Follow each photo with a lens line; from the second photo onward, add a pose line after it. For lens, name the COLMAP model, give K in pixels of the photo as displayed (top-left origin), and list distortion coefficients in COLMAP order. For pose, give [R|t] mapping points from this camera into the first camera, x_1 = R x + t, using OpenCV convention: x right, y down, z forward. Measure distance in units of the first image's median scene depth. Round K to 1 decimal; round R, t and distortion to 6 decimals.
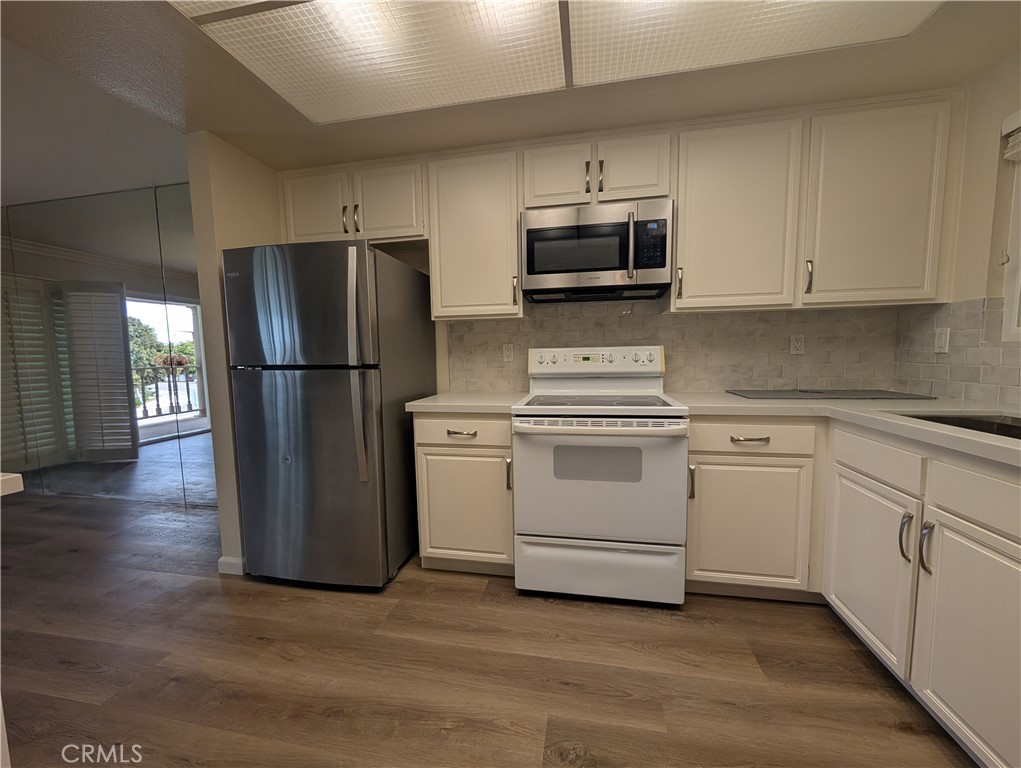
lens RADIAL K [[388.1, 0, 511.3], [0, 388.1, 388.7], [0, 0, 1]] dist [-0.001095, -0.000015]
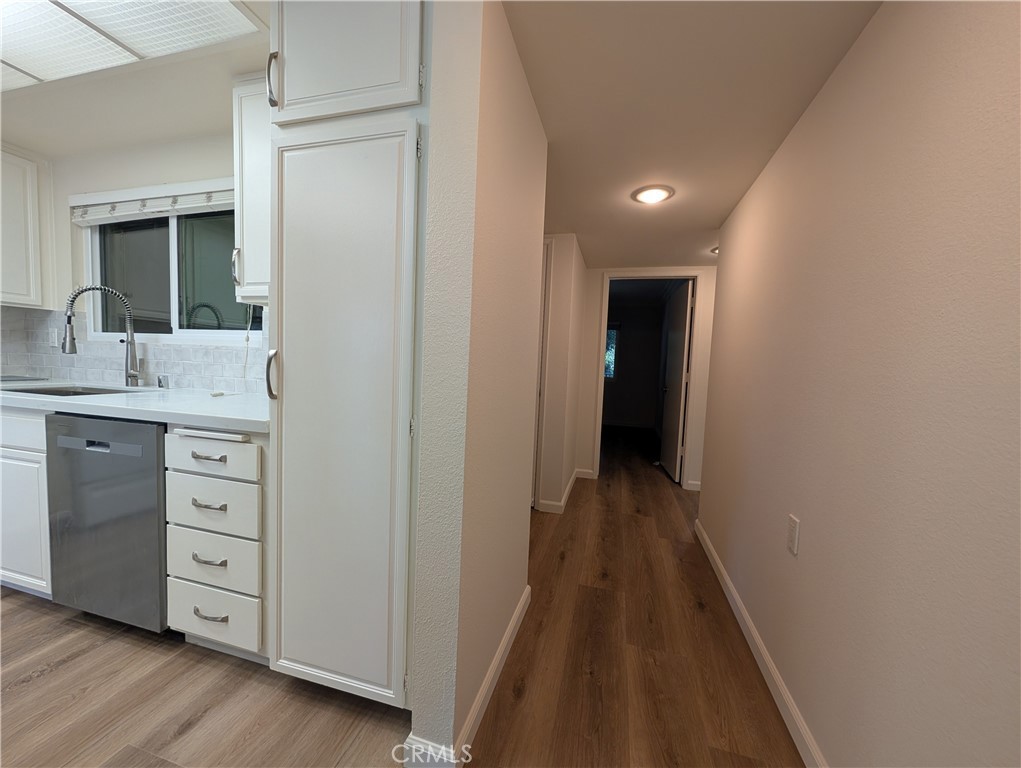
lens RADIAL K [[388.5, 0, 526.9], [0, 388.5, 389.1], [0, 0, 1]] dist [0.000144, 0.000009]
pose [[0.062638, -0.044274, 0.997054, -0.151712], [0.046794, 0.998047, 0.041379, 0.073262], [-0.996939, 0.044064, 0.064588, -0.691754]]
